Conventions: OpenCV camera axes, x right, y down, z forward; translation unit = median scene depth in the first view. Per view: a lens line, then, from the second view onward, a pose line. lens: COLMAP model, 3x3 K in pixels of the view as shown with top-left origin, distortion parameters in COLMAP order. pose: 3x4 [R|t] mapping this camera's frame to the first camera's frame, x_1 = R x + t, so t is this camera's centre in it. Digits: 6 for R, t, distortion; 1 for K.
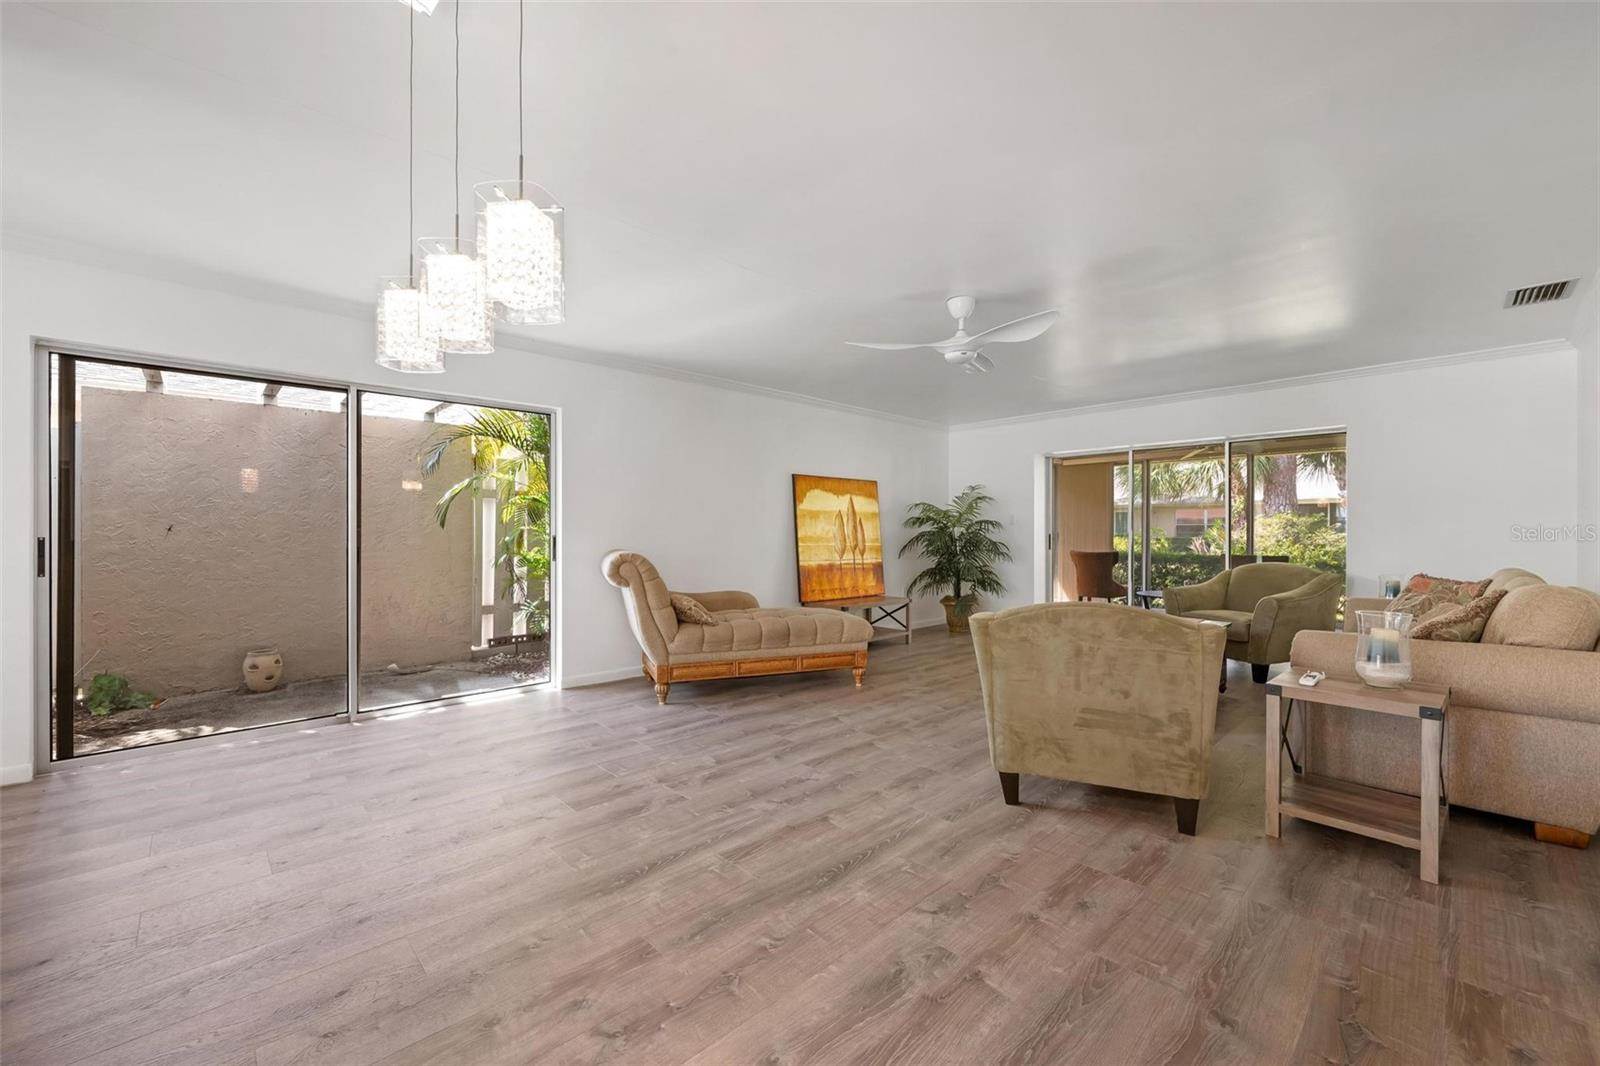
lens RADIAL K [[637.8, 0, 800.0], [0, 637.8, 533.0], [0, 0, 1]] dist [-0.000239, 0.000148]
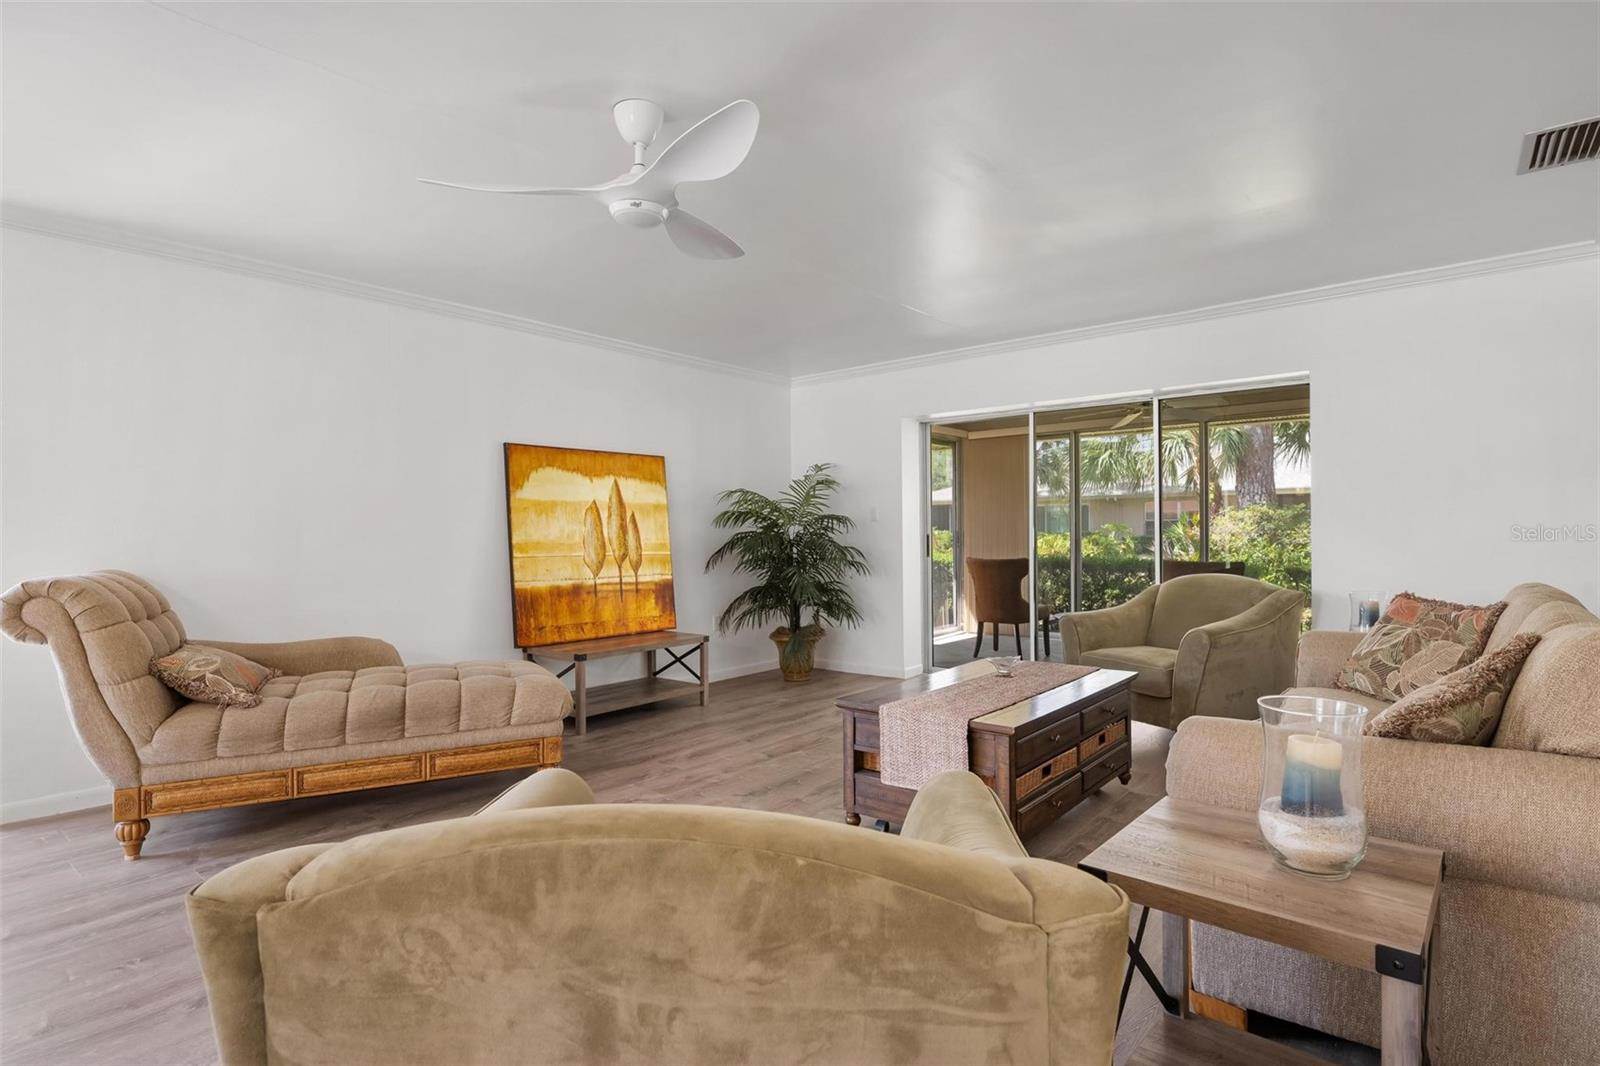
lens RADIAL K [[810.8, 0, 800.0], [0, 810.8, 533.0], [0, 0, 1]] dist [-0.001046, -0.000980]
pose [[0.992919, -0.009260, 0.118434, 0.201604], [0.009466, 0.999954, -0.001181, -0.000163], [-0.118417, 0.002294, 0.992961, 0.194501]]
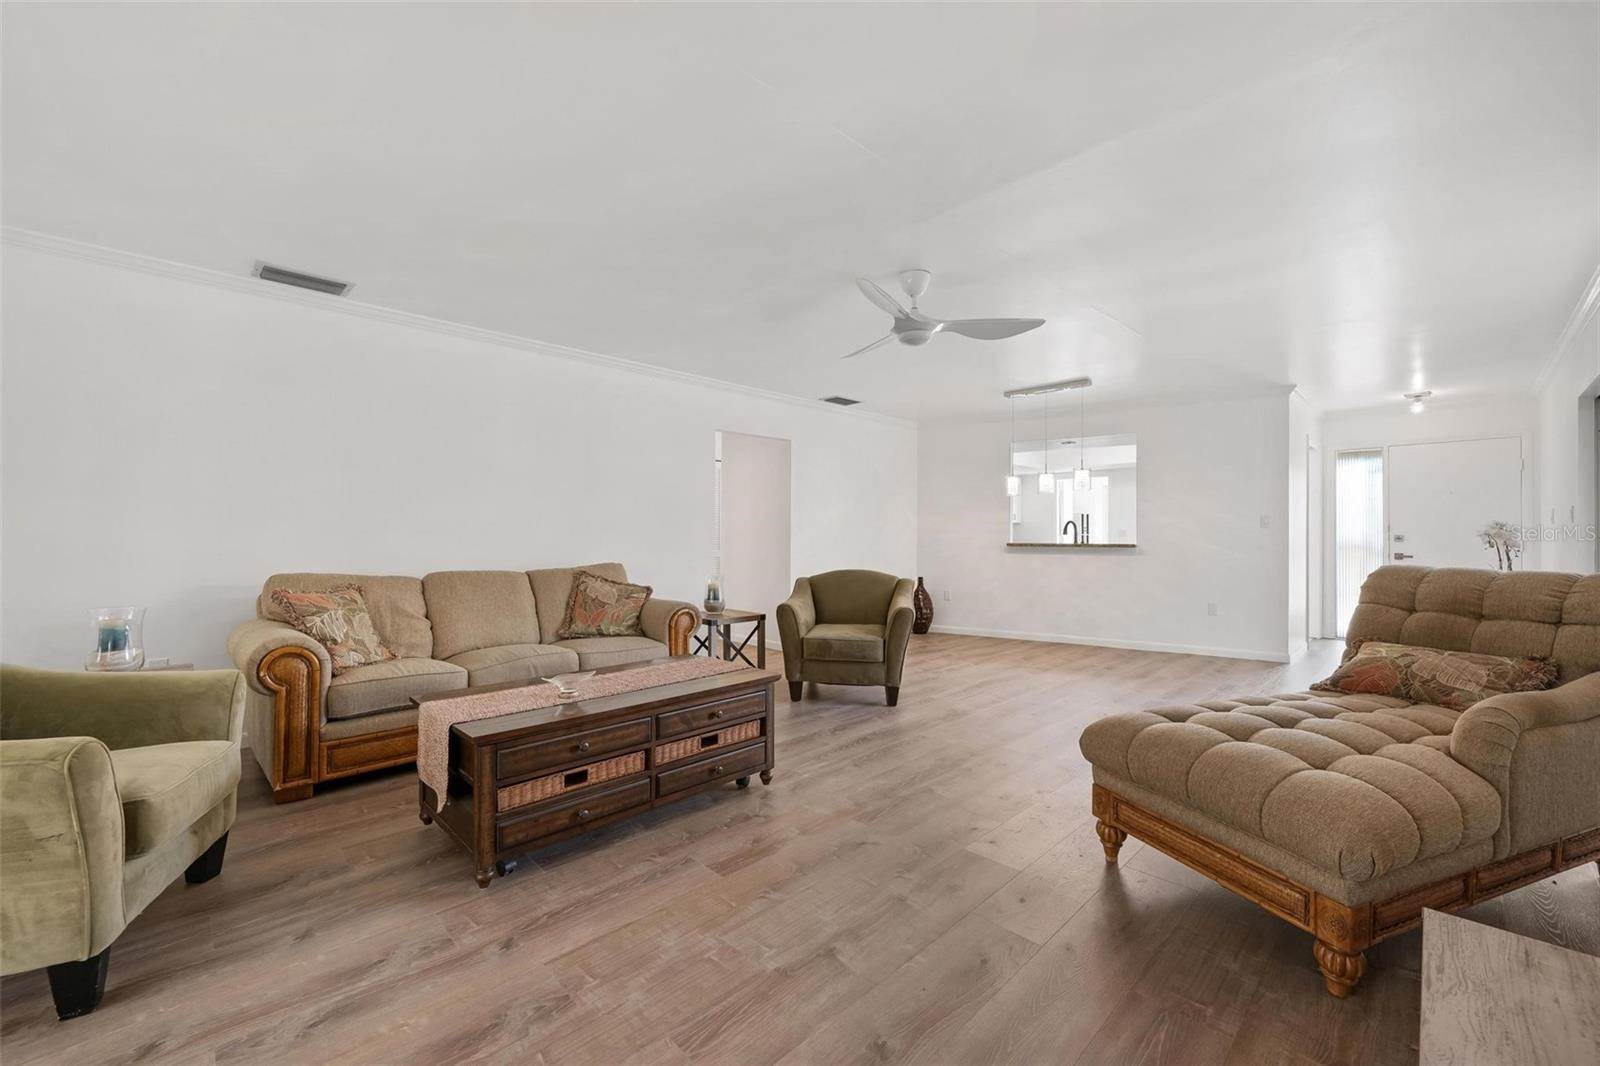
lens RADIAL K [[637.8, 0, 800.0], [0, 637.8, 533.0], [0, 0, 1]] dist [-0.000239, 0.000148]
pose [[-0.999917, -0.005310, -0.011712, 0.281186], [-0.005284, 0.999983, -0.002305, -0.001052], [0.011725, -0.002243, -0.999929, 1.255236]]
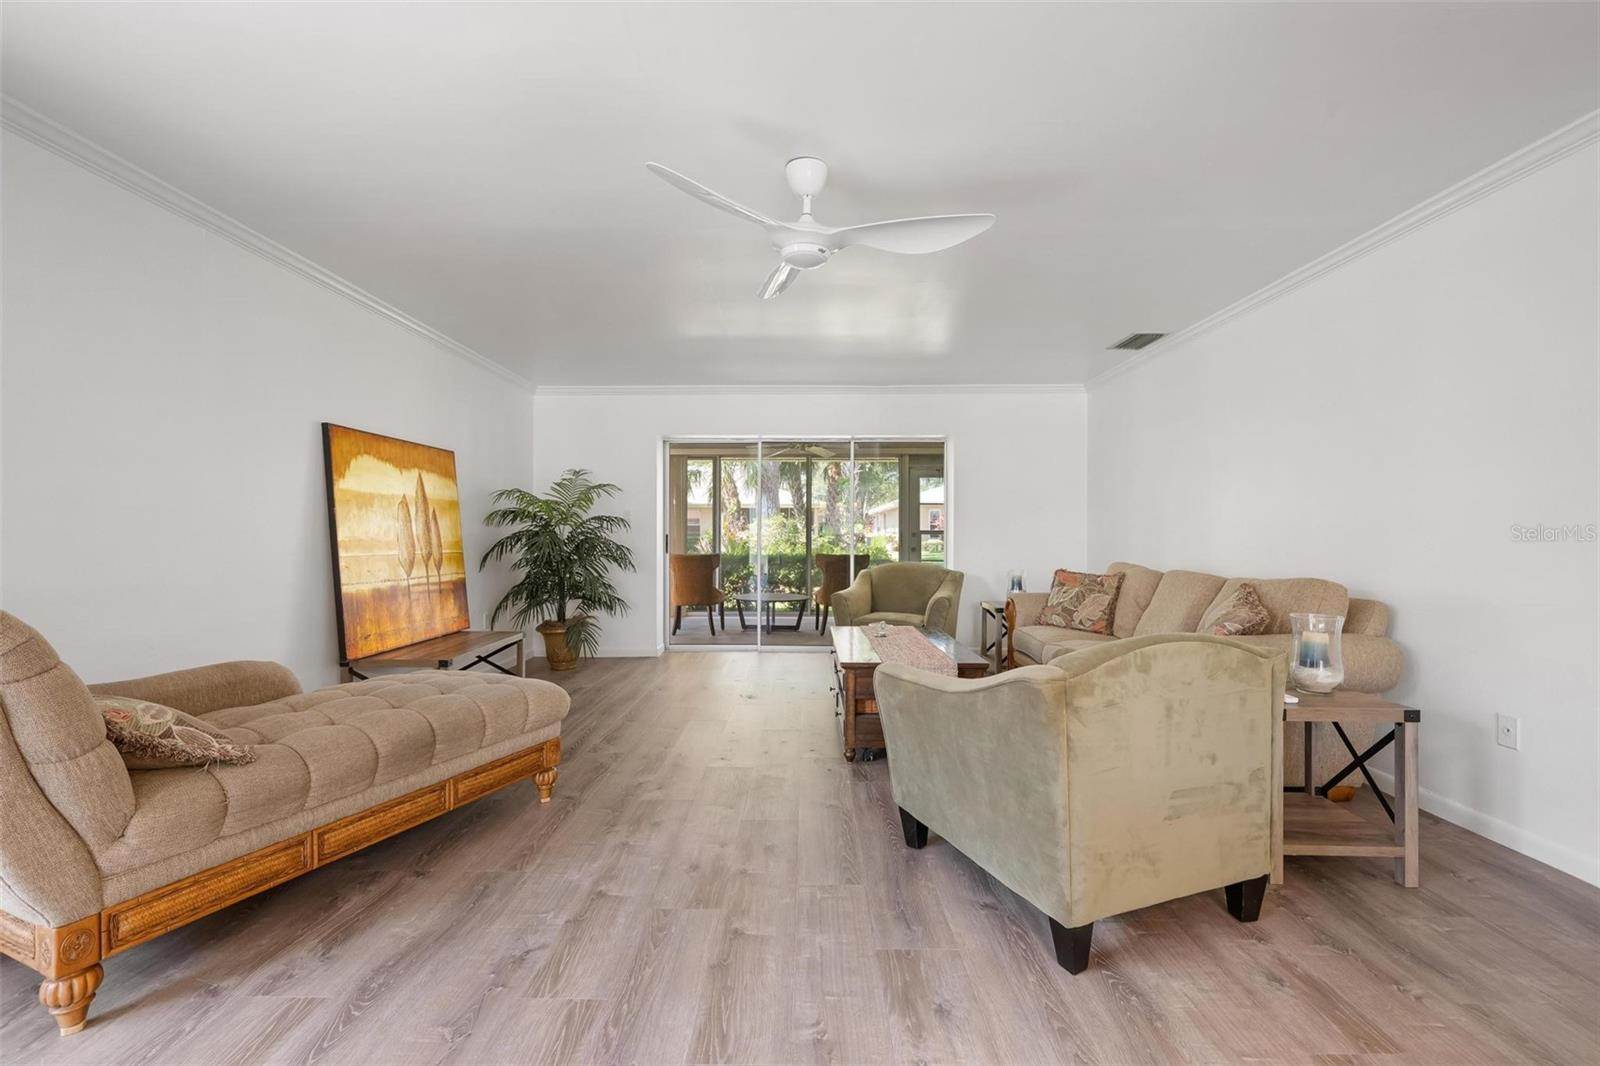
lens RADIAL K [[678.6, 0, 803.1], [0, 678.6, 533.3], [0, 0, 1]] dist [0.001266, 0.000240]
pose [[0.695139, 0.000207, 0.718875, -0.156875], [-0.000322, 1.000000, 0.000024, 0.000078], [-0.718875, -0.000248, 0.695139, 0.351829]]
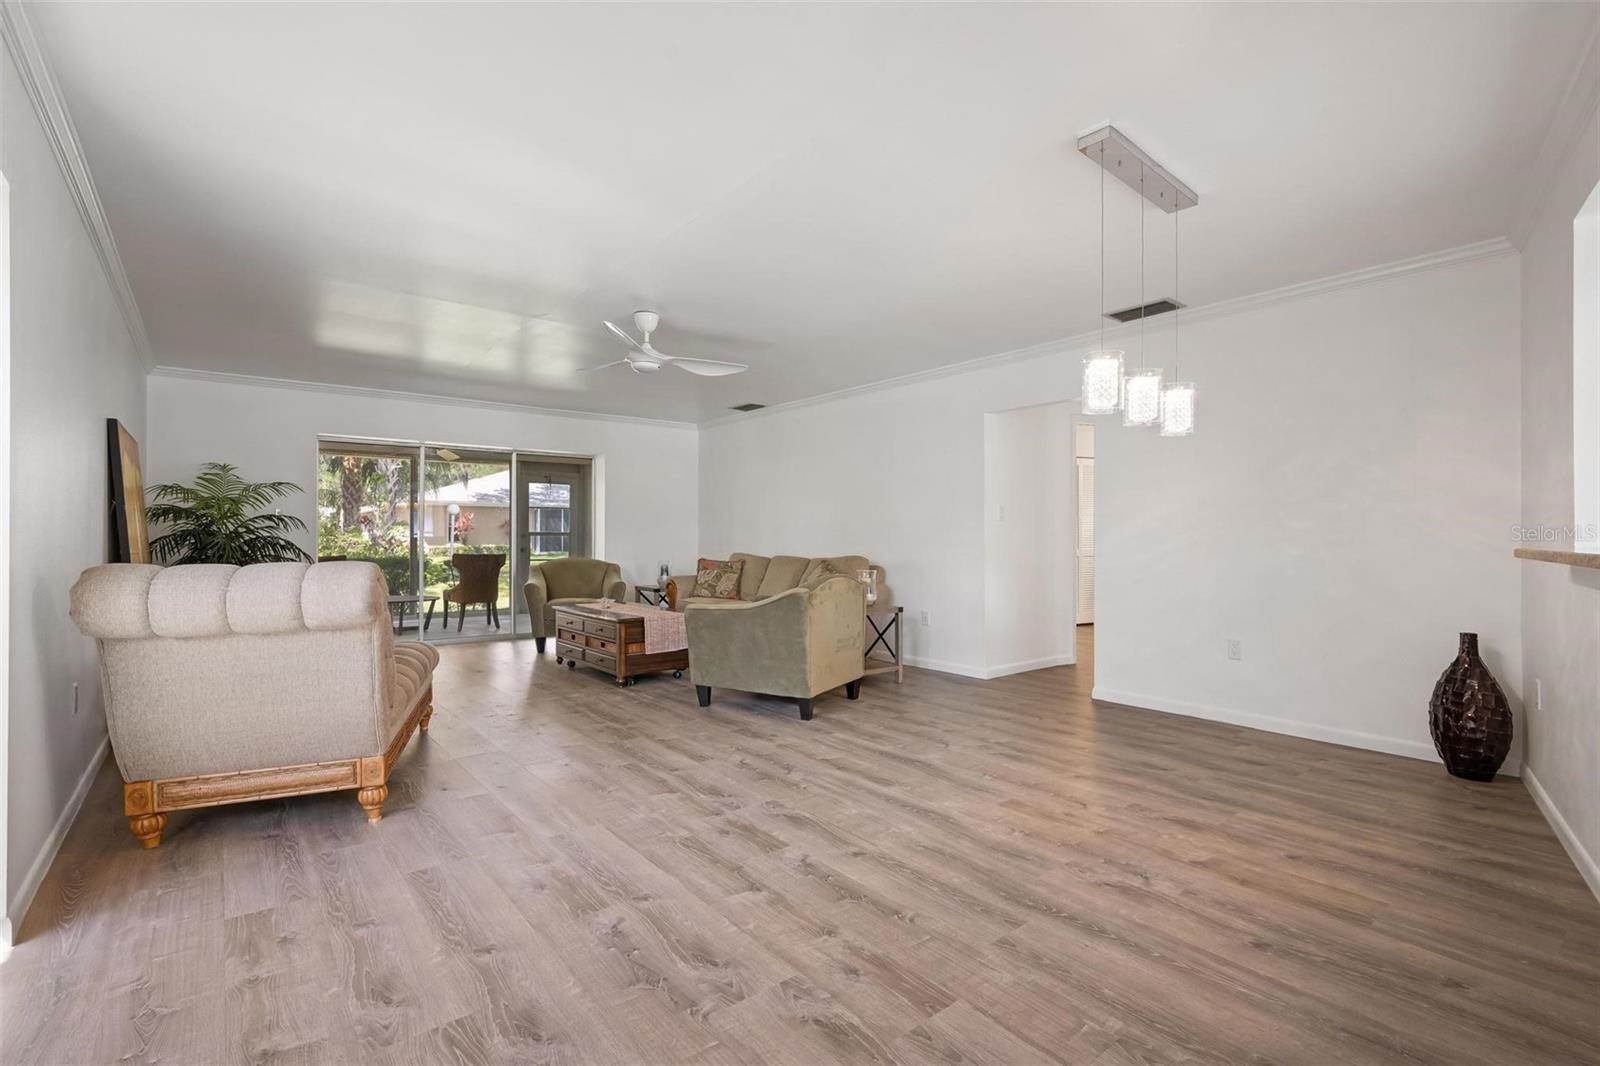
lens RADIAL K [[730.9, 0, 806.3], [0, 730.9, 530.1], [0, 0, 1]] dist [0.000194, 0.000113]
pose [[0.081171, 0.009439, 0.996655, -0.630446], [0.000946, 0.999954, -0.009548, 0.006805], [-0.996700, 0.001718, 0.081158, 0.418521]]
